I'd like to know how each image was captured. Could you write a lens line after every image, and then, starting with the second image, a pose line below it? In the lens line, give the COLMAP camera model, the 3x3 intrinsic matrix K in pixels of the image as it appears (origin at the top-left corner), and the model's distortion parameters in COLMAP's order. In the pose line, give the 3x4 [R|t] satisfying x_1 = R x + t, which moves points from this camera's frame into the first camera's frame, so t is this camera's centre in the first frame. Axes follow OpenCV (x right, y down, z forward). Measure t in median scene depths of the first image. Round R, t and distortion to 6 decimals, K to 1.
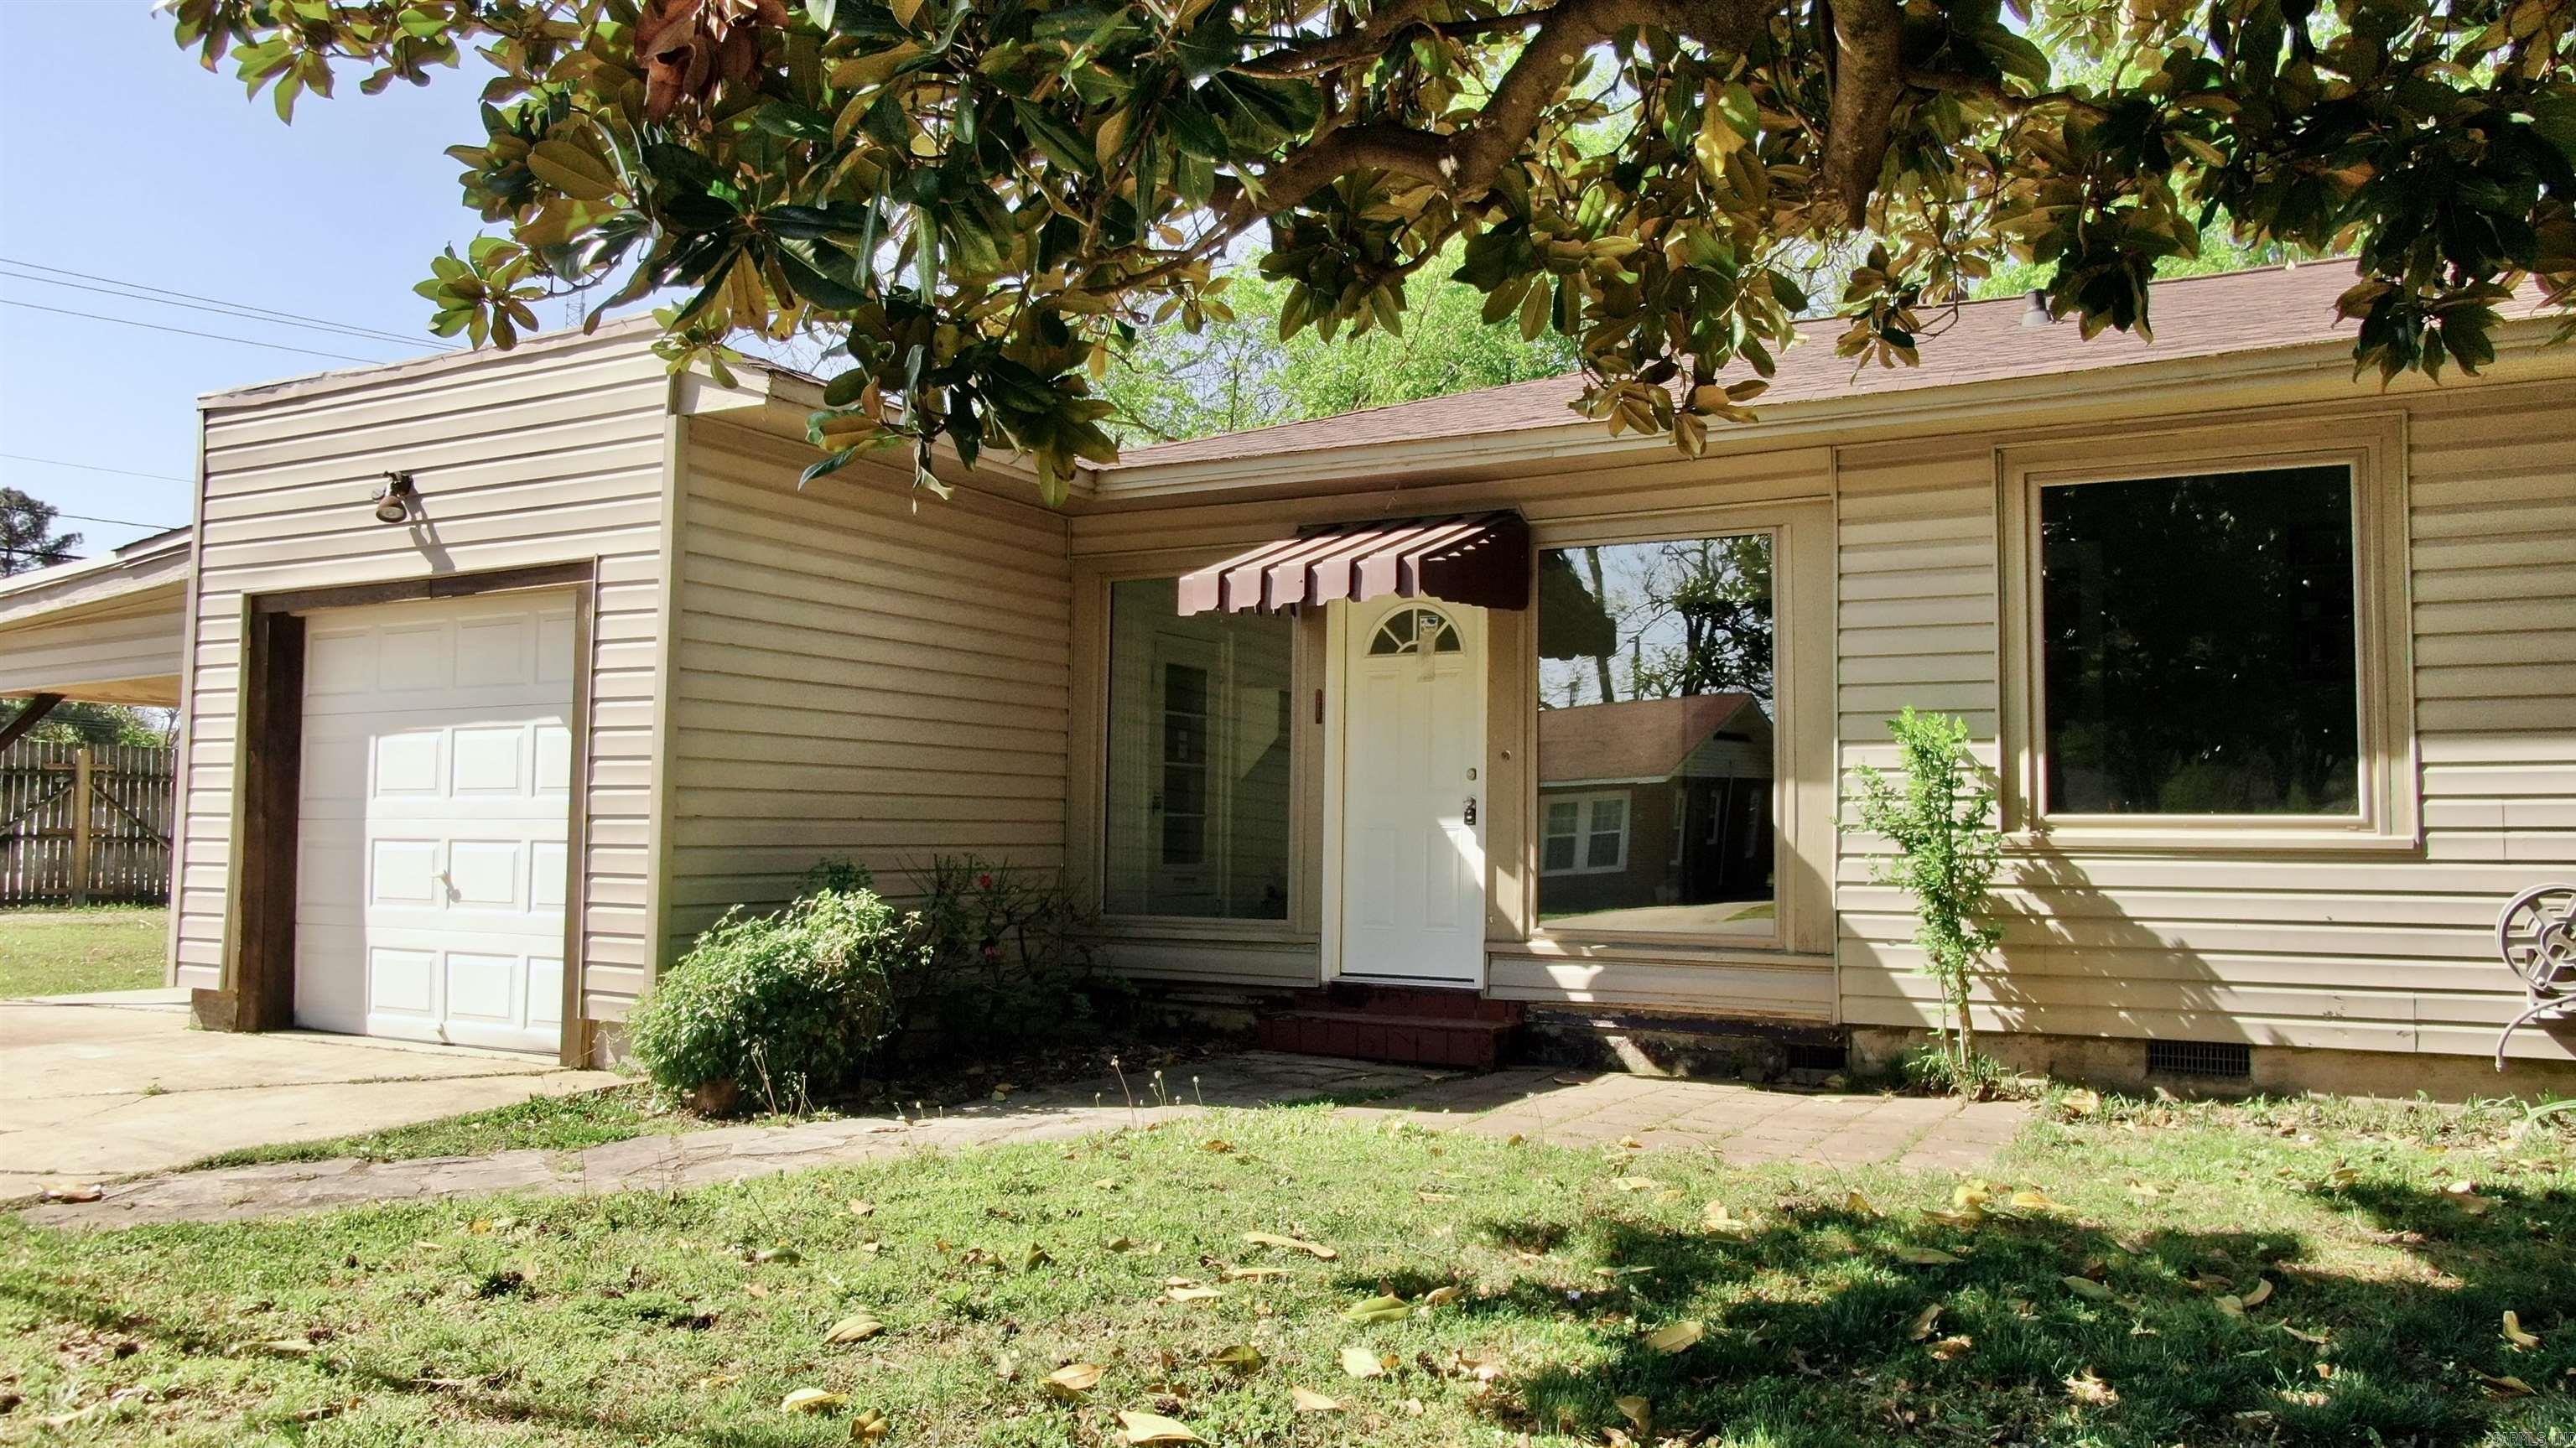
lens RADIAL K [[1865.2, 0, 1296.3], [0, 1865.2, 722.0], [0, 0, 1]] dist [-0.022583, 0.008924]
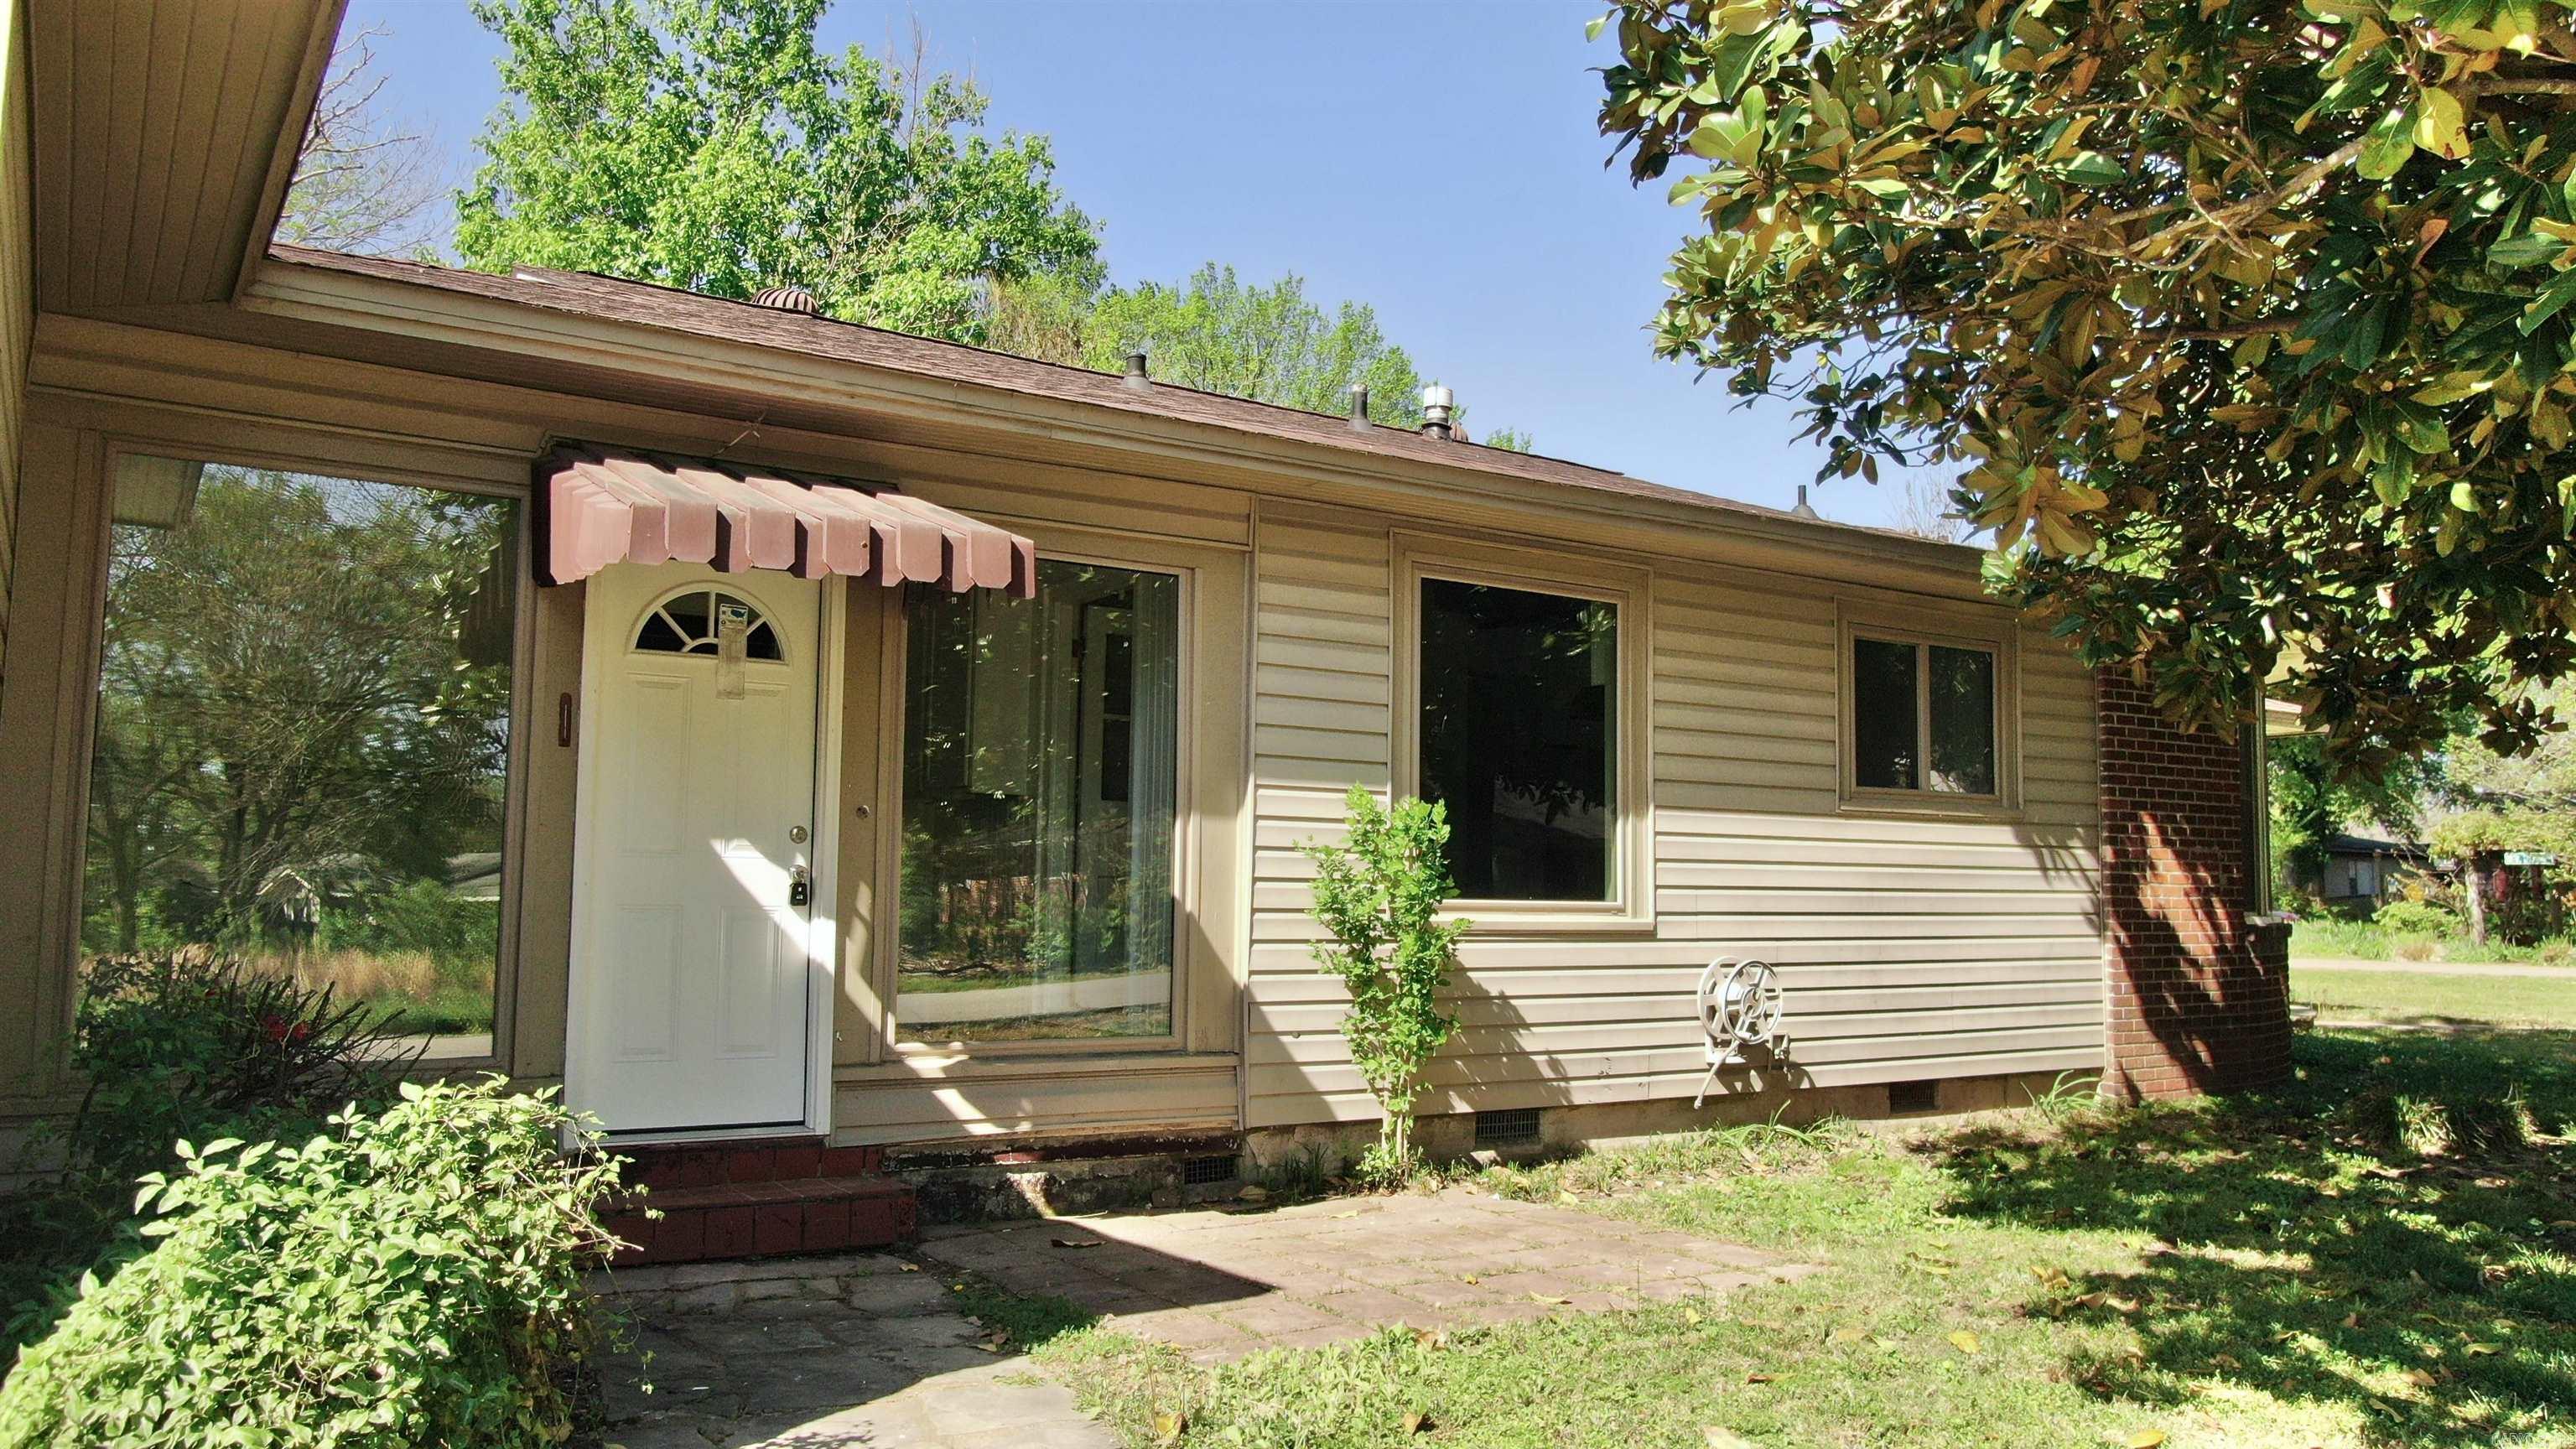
lens RADIAL K [[1865.3, 0, 1296.3], [0, 1865.3, 722.5], [0, 0, 1]] dist [-0.022583, 0.008924]
pose [[0.468004, 0.078292, 0.880251, -0.514611], [-0.064833, 0.996426, -0.054155, 0.013010], [-0.881345, -0.031725, 0.471407, 0.561609]]
